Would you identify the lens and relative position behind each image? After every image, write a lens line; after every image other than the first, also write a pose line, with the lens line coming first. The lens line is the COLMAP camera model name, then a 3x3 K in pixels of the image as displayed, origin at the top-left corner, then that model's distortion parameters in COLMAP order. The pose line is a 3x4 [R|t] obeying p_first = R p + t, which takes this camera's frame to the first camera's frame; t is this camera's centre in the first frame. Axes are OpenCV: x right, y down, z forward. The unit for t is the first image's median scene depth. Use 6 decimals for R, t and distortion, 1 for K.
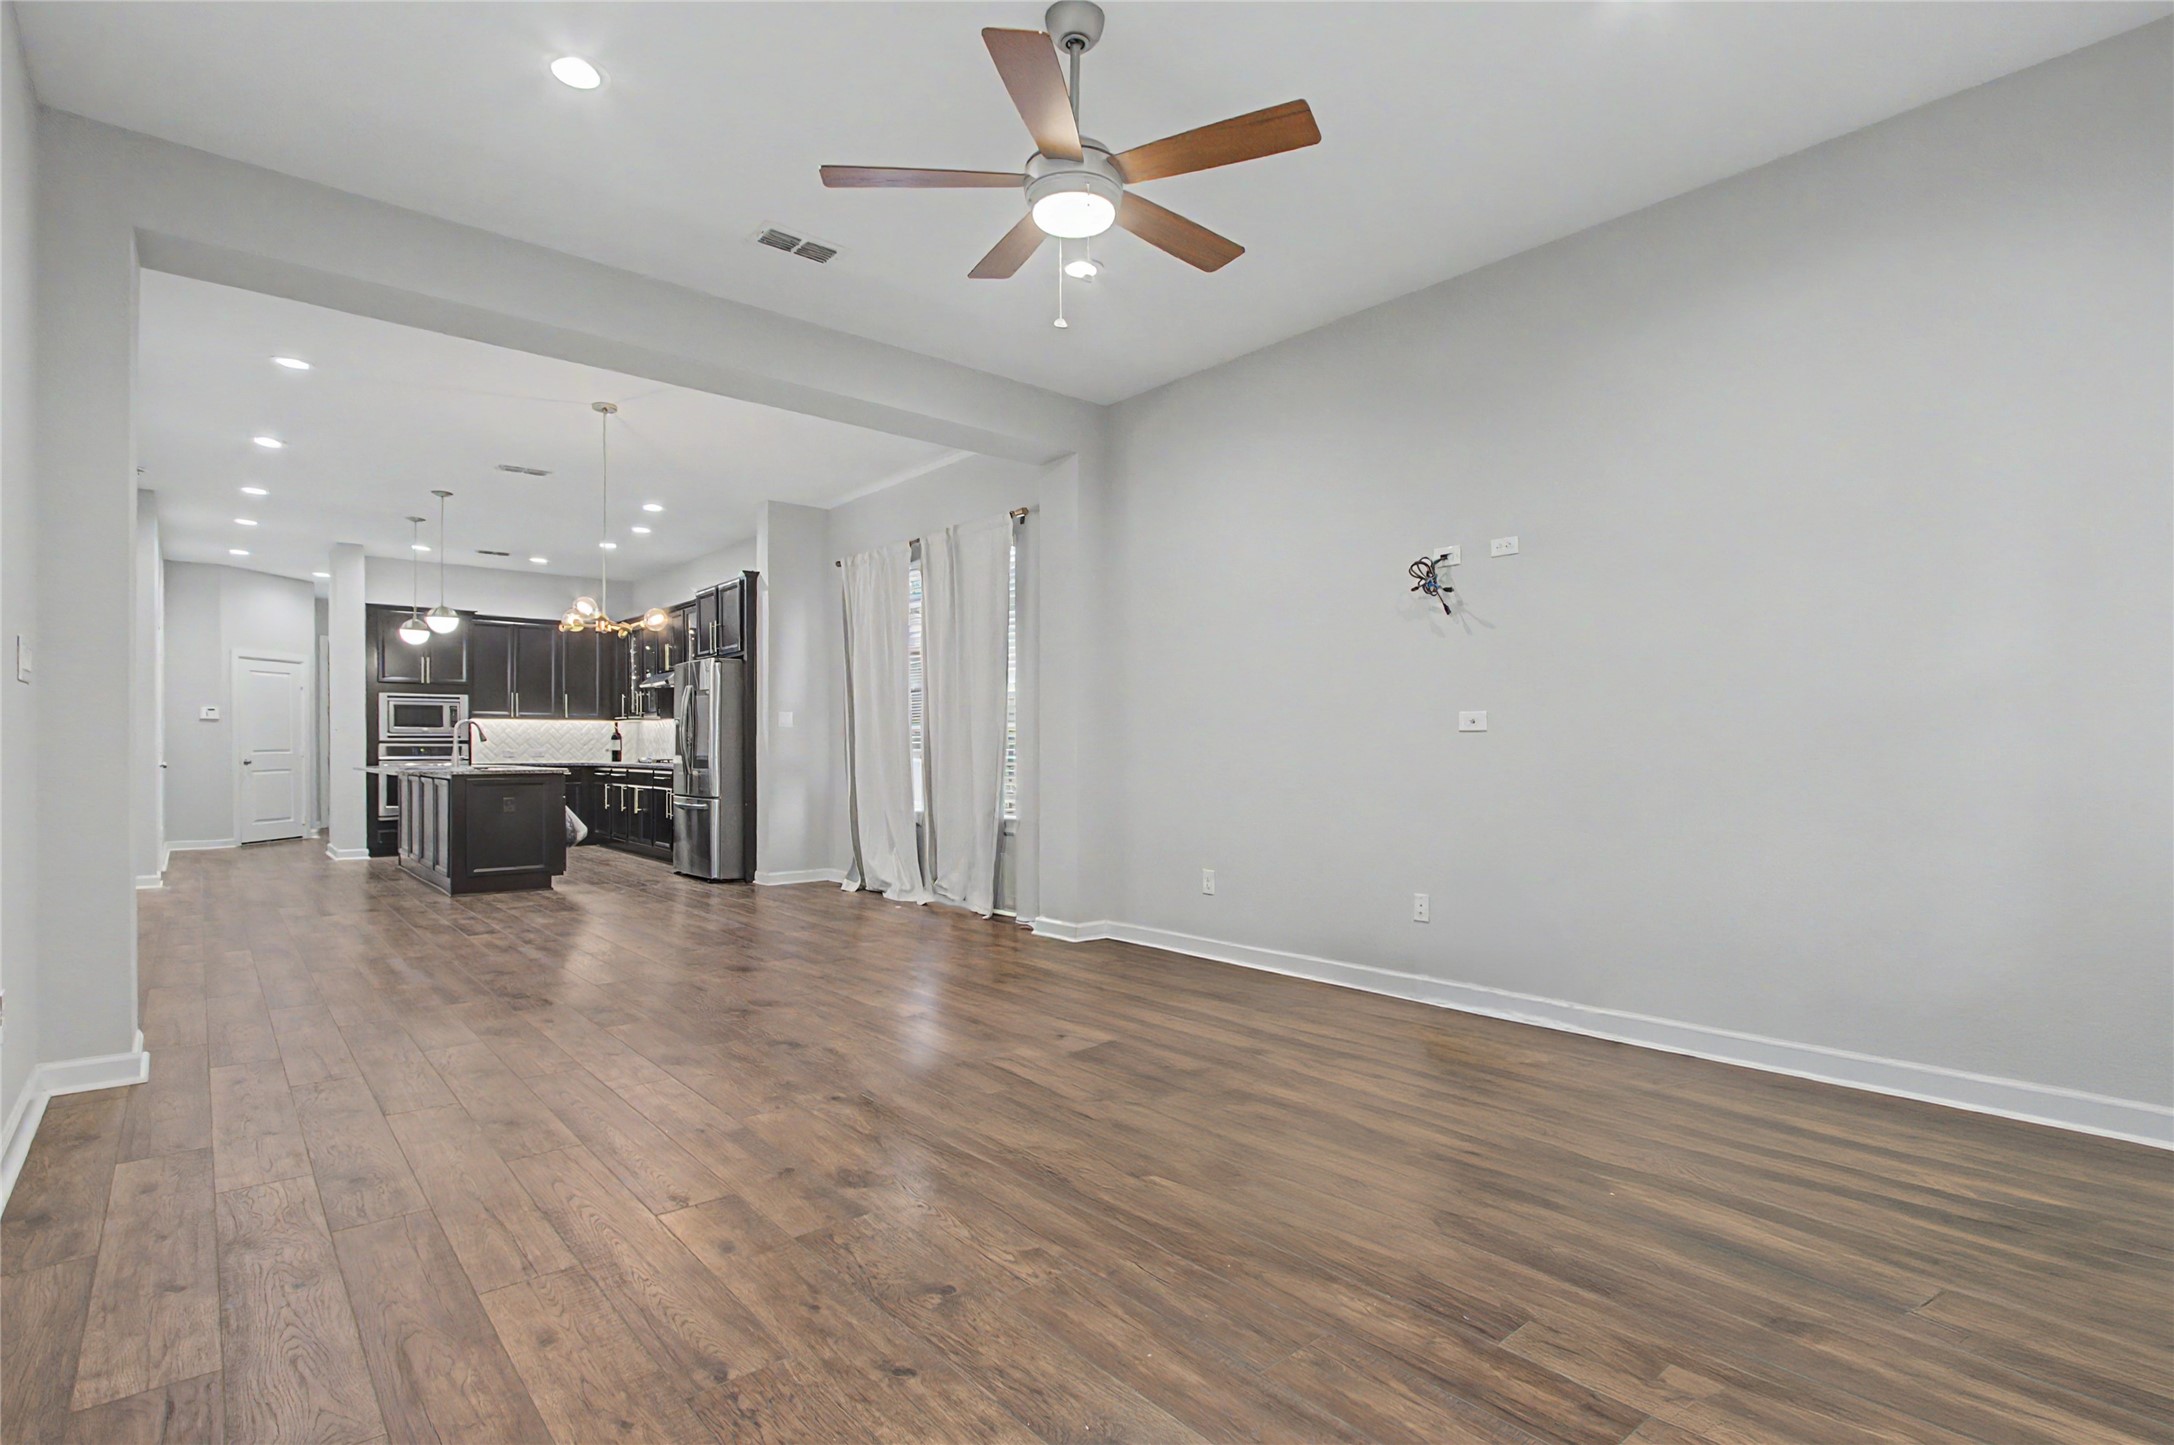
lens RADIAL K [[1002.1, 0, 1079.2], [0, 1002.1, 752.1], [0, 0, 1]] dist [-0.019604, 0.002882]
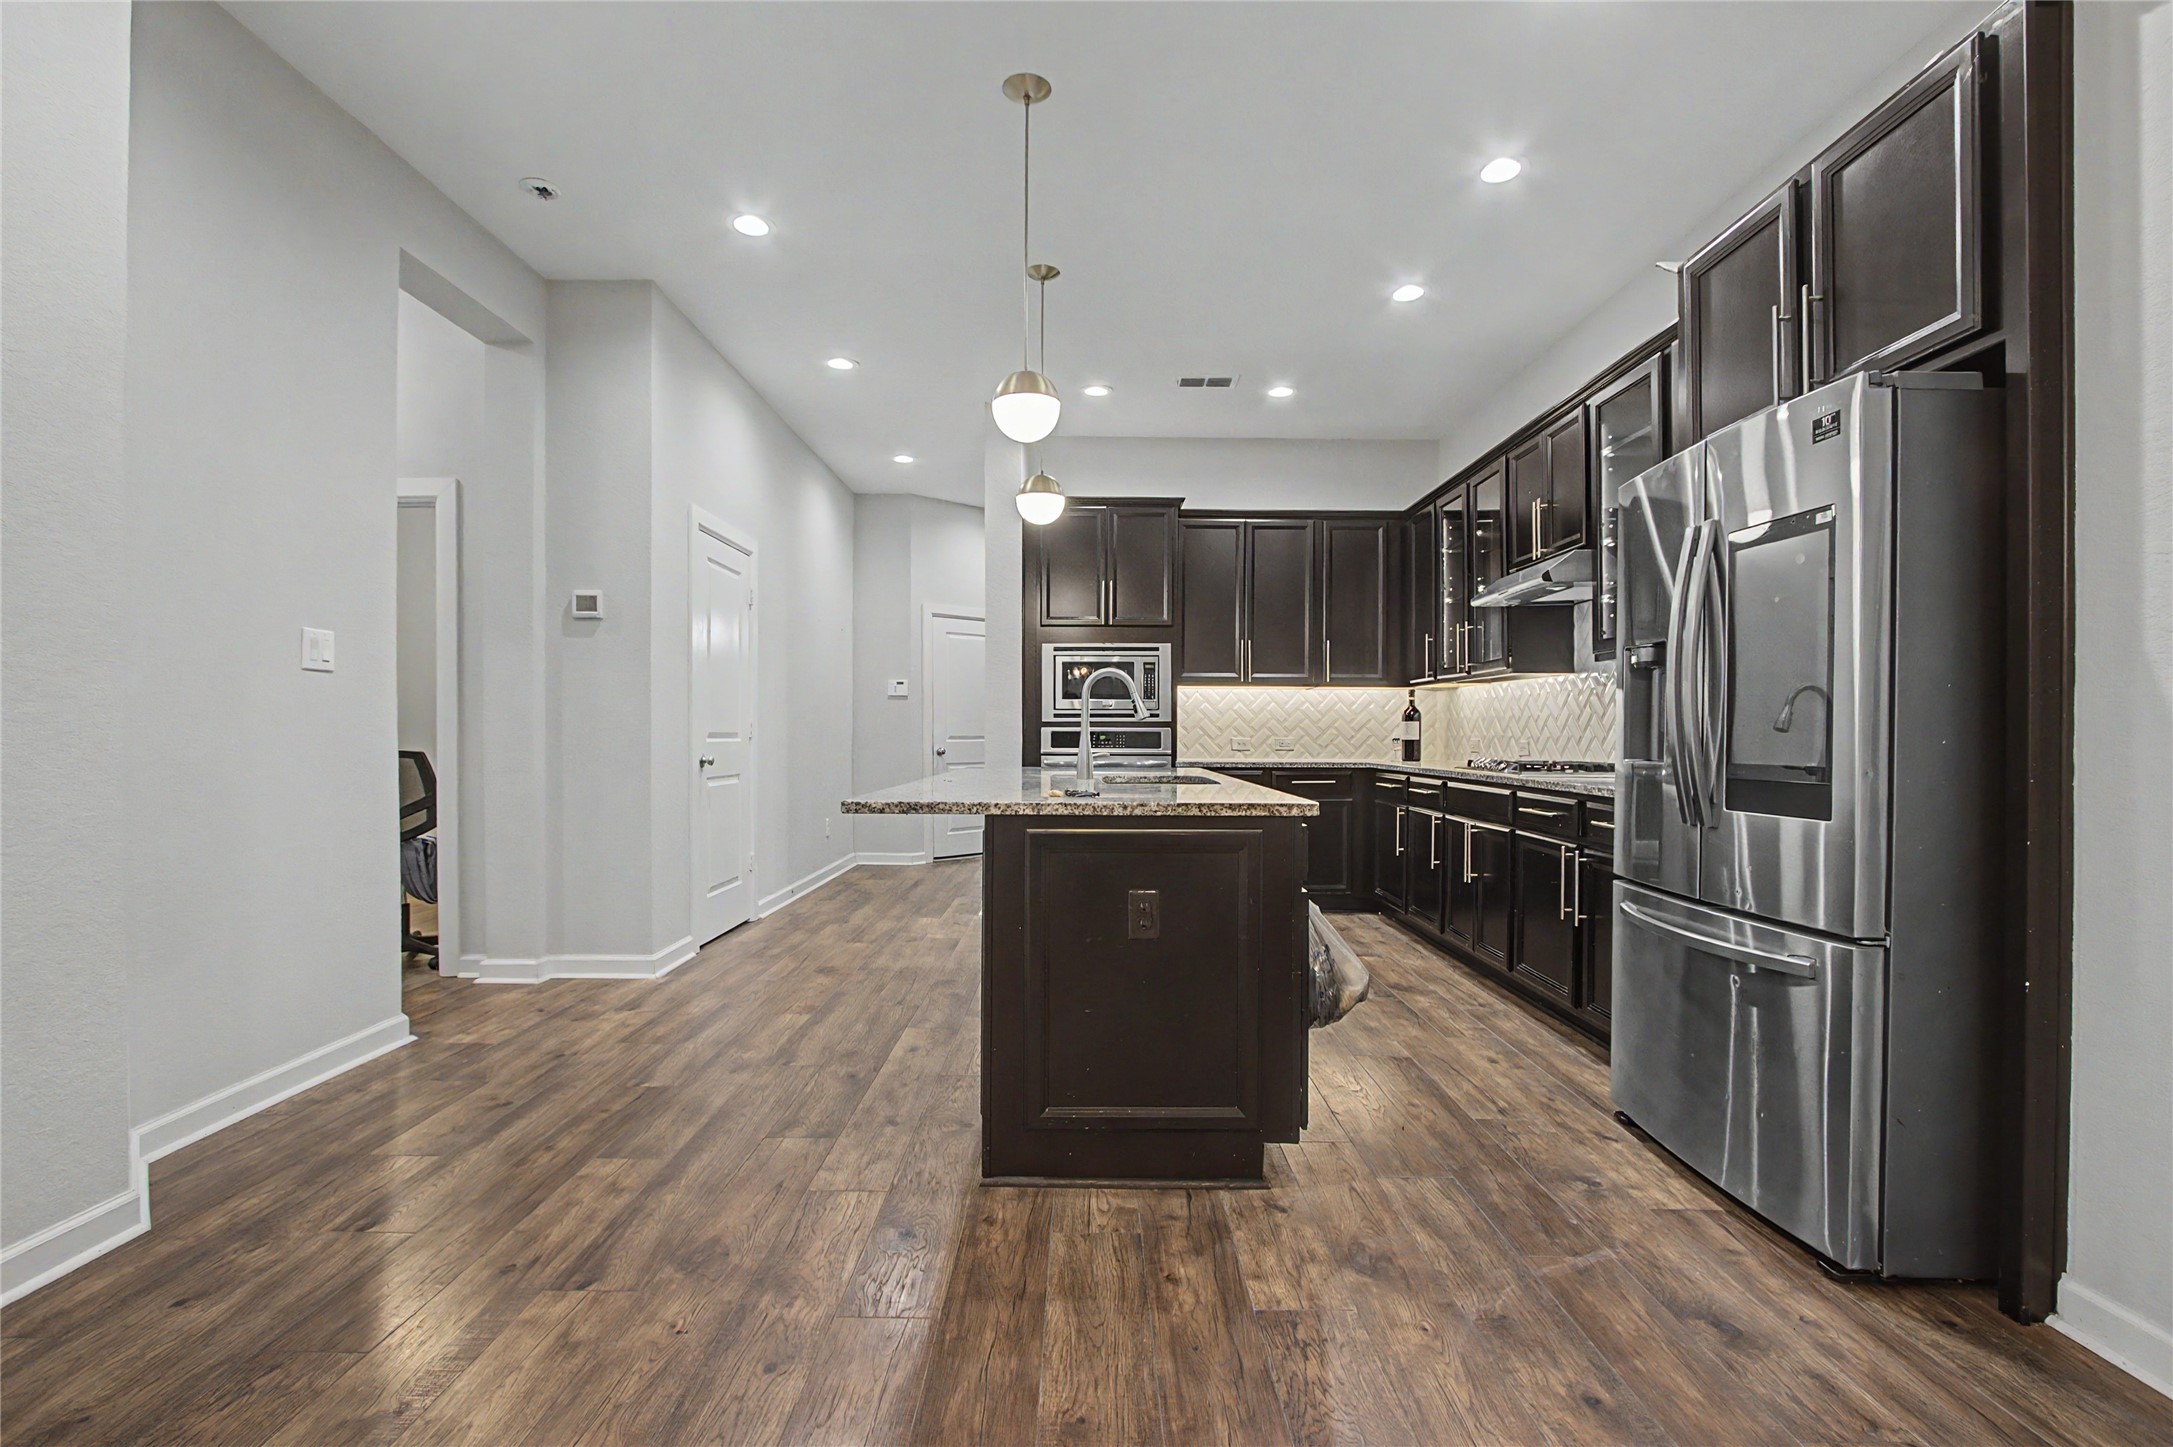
lens RADIAL K [[1001.6, 0, 1082.0], [0, 1001.6, 732.3], [0, 0, 1]] dist [-0.019604, 0.002882]
pose [[0.748881, 0.003042, -0.662698, -0.266378], [-0.007980, 0.999958, -0.004427, -0.002660], [0.662657, 0.008604, 0.748874, 0.530157]]
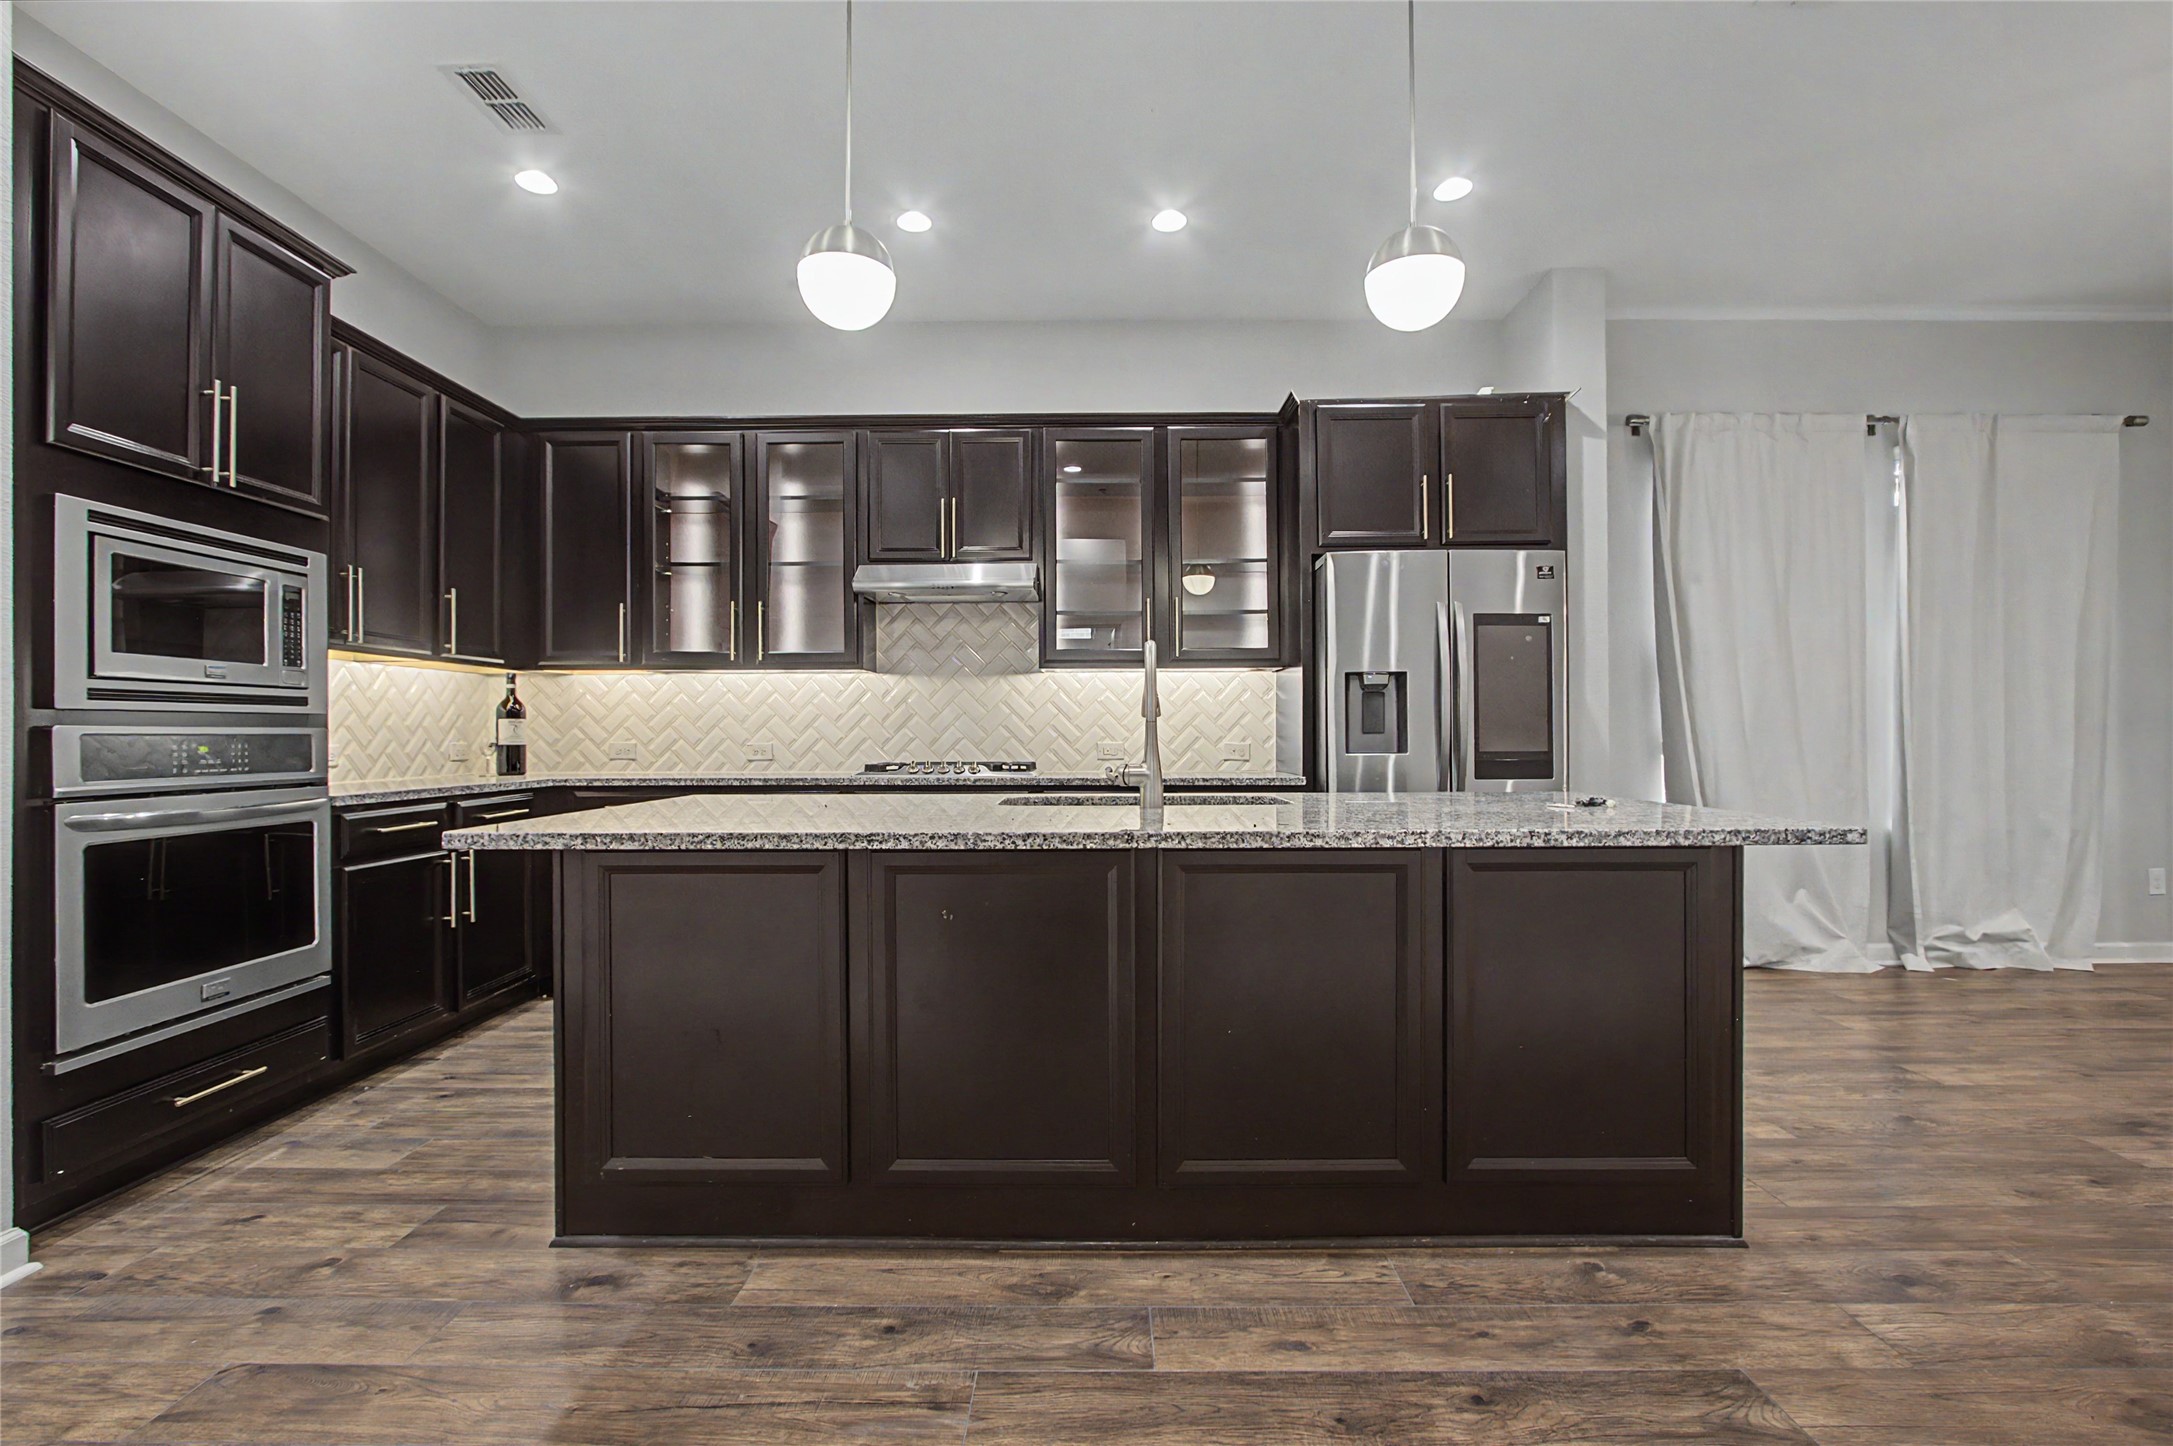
lens RADIAL K [[1001.6, 0, 1089.5], [0, 1001.6, 727.0], [0, 0, 1]] dist [-0.019604, 0.002882]
pose [[0.665772, 0.004155, 0.746143, -0.680652], [0.006281, 0.999918, -0.011173, -0.003857], [-0.746129, 0.012125, 0.665692, 0.653211]]
